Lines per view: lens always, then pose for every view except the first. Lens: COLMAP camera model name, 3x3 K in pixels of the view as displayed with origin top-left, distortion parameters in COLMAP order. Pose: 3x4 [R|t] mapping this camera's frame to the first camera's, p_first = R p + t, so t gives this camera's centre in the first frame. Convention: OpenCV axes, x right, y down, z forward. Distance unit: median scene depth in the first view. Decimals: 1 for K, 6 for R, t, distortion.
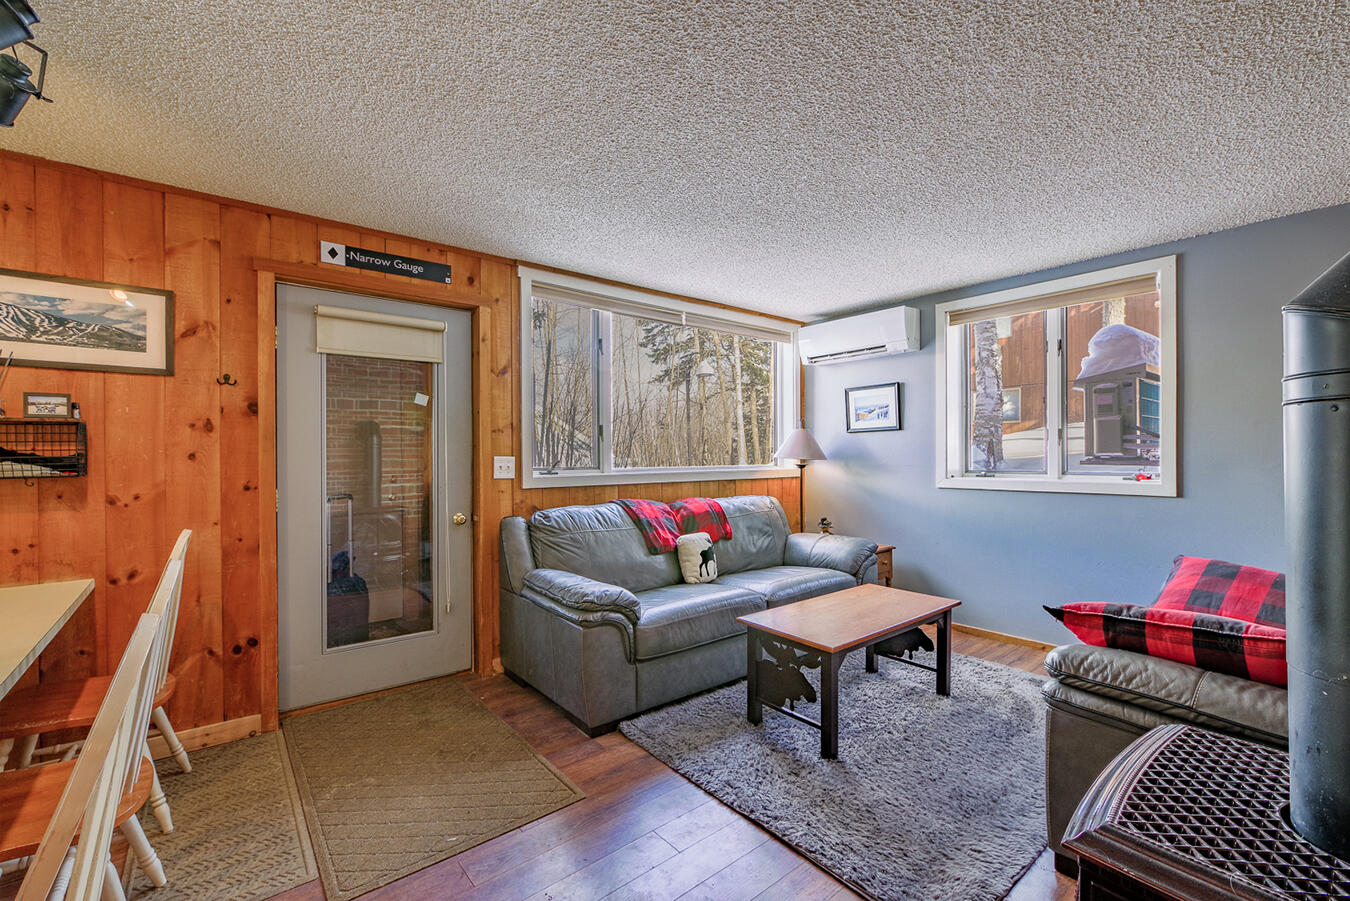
lens RADIAL K [[588.4, 0, 675.0], [0, 588.4, 452.6], [0, 0, 1]] dist [-0.004277, 0.000730]
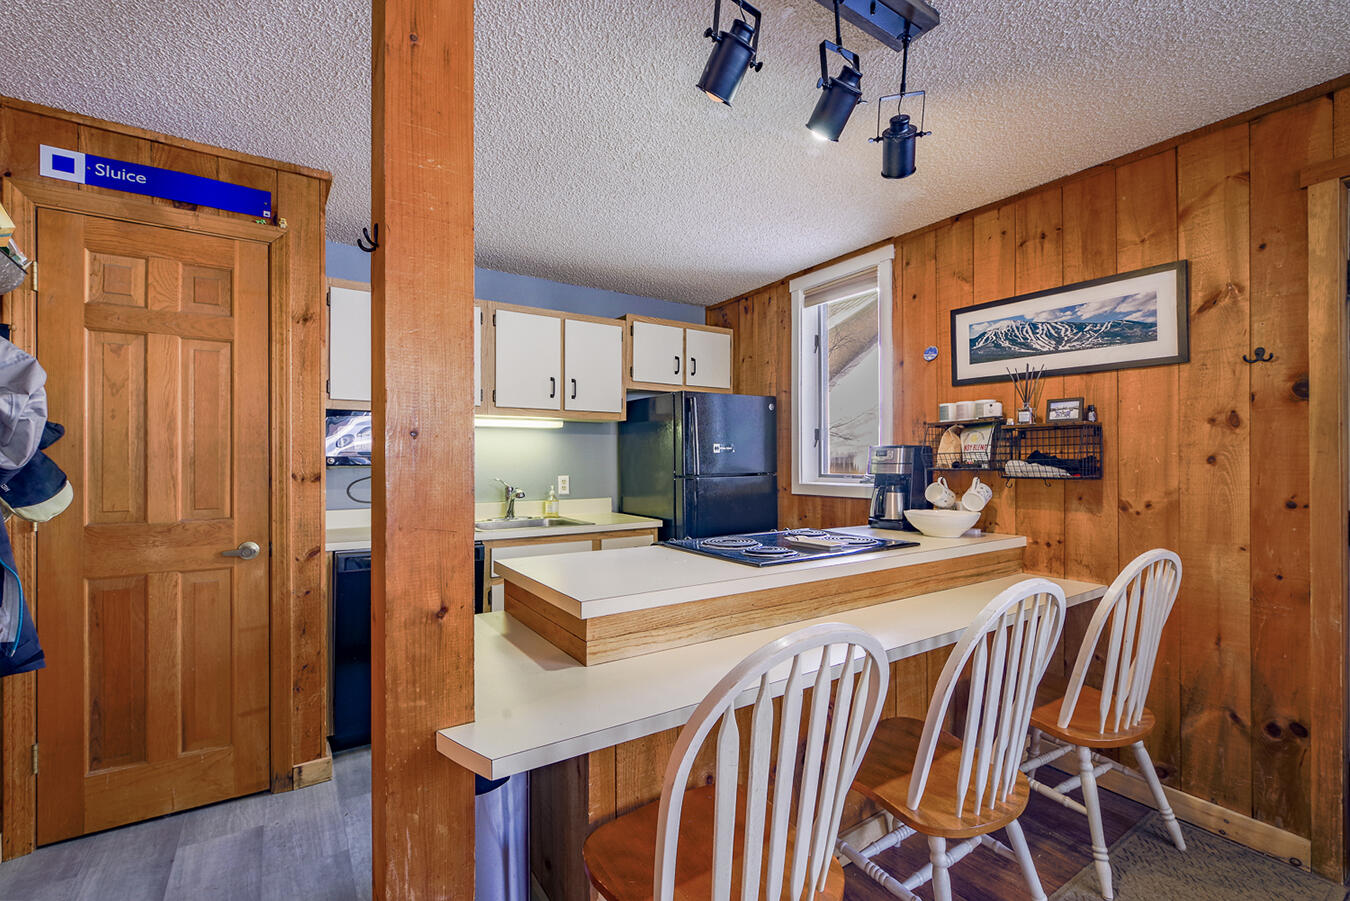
lens RADIAL K [[588.4, 0, 672.8], [0, 588.4, 456.9], [0, 0, 1]] dist [-0.004277, 0.000730]
pose [[-0.094262, 0.000153, -0.995547, 0.036654], [0.002578, 0.999997, -0.000090, 0.001168], [0.995544, -0.002575, -0.094262, 0.358514]]
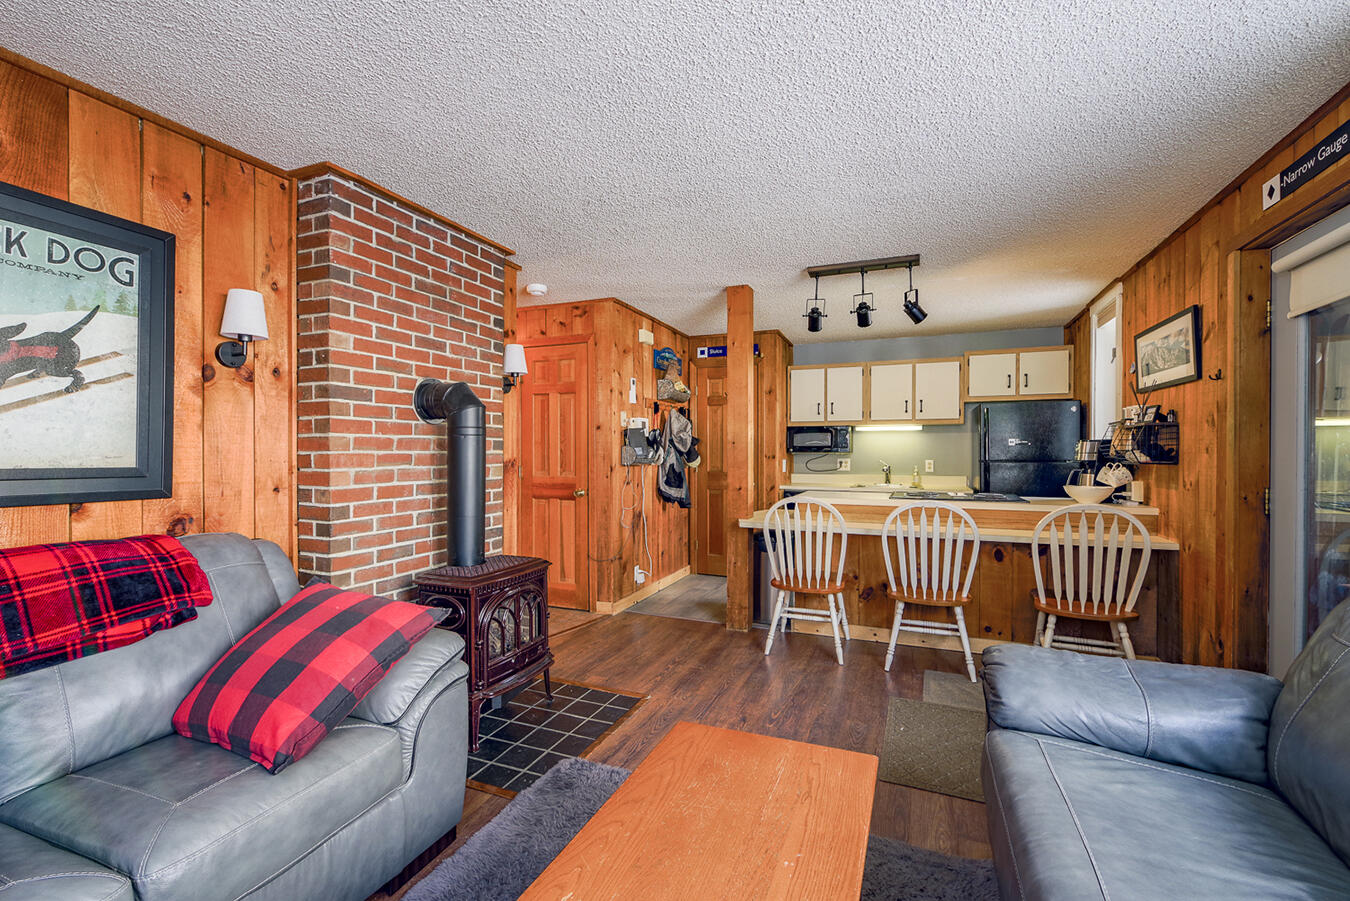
lens RADIAL K [[588.4, 0, 676.1], [0, 588.4, 450.6], [0, 0, 1]] dist [-0.004277, 0.000730]
pose [[-0.879305, 0.004475, -0.476239, 0.571726], [0.003682, 0.999990, 0.002598, 0.000702], [0.476245, 0.000530, -0.879312, 1.529174]]
